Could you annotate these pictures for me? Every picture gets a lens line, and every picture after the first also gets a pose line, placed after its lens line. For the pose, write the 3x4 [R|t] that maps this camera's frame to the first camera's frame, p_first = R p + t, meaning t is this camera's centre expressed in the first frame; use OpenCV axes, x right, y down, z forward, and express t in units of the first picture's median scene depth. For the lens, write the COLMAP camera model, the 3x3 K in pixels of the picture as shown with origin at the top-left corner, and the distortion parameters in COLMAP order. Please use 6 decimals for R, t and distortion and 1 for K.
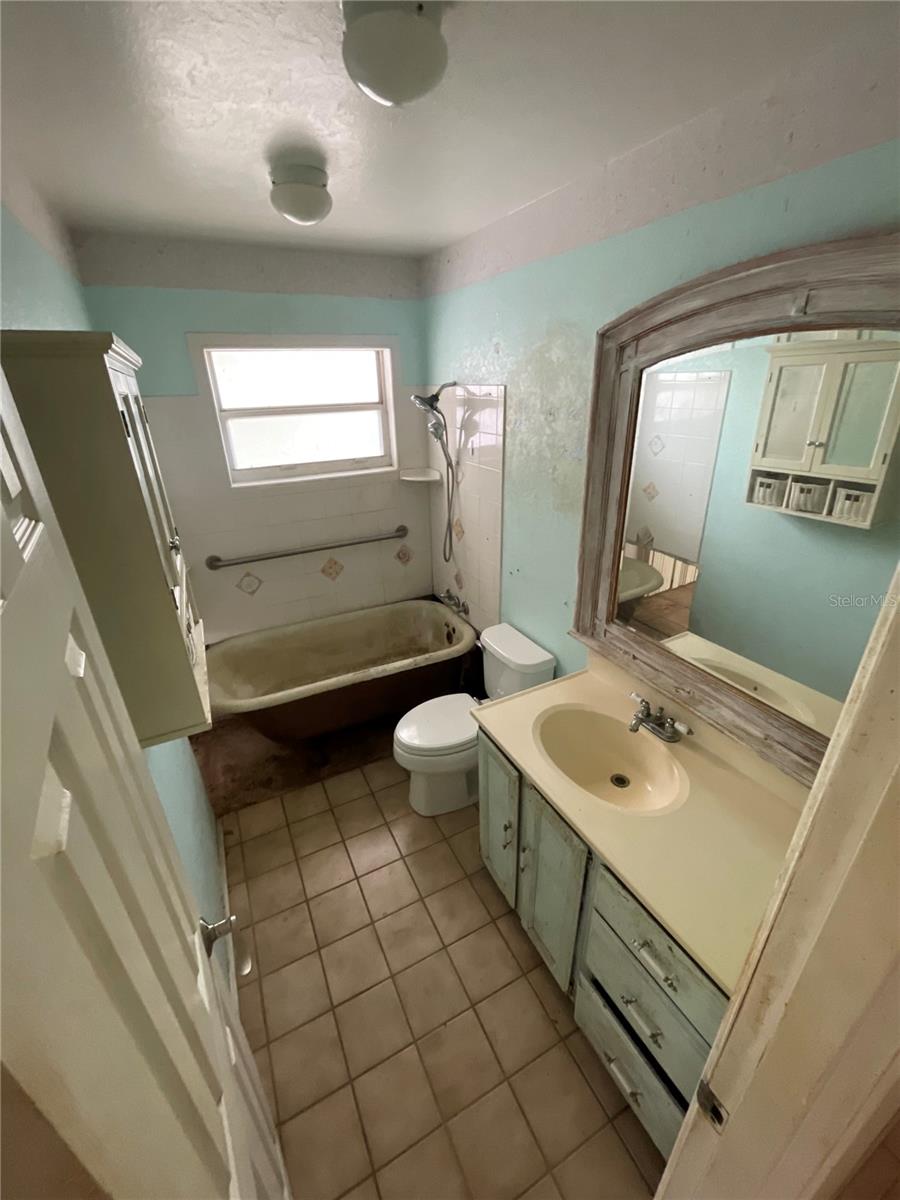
lens RADIAL K [[487.2, 0, 449.4], [0, 487.2, 602.3], [0, 0, 1]] dist [-0.001135, -0.001188]
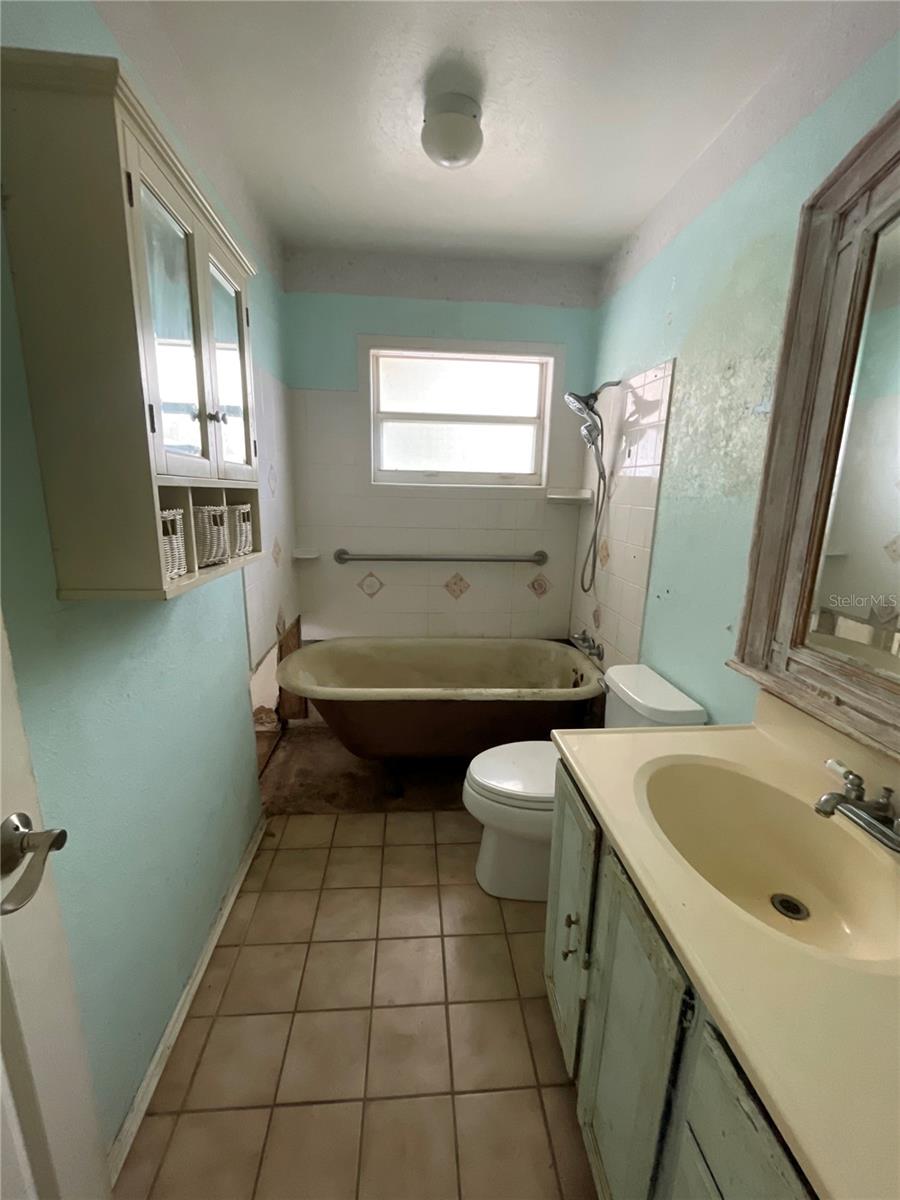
lens RADIAL K [[487.2, 0, 449.2], [0, 487.2, 601.5], [0, 0, 1]] dist [-0.001135, -0.001188]
pose [[0.923495, 0.131677, -0.360304, 0.111706], [-0.199845, 0.966861, -0.158874, 0.150359], [0.327444, 0.218724, 0.919206, 0.217671]]
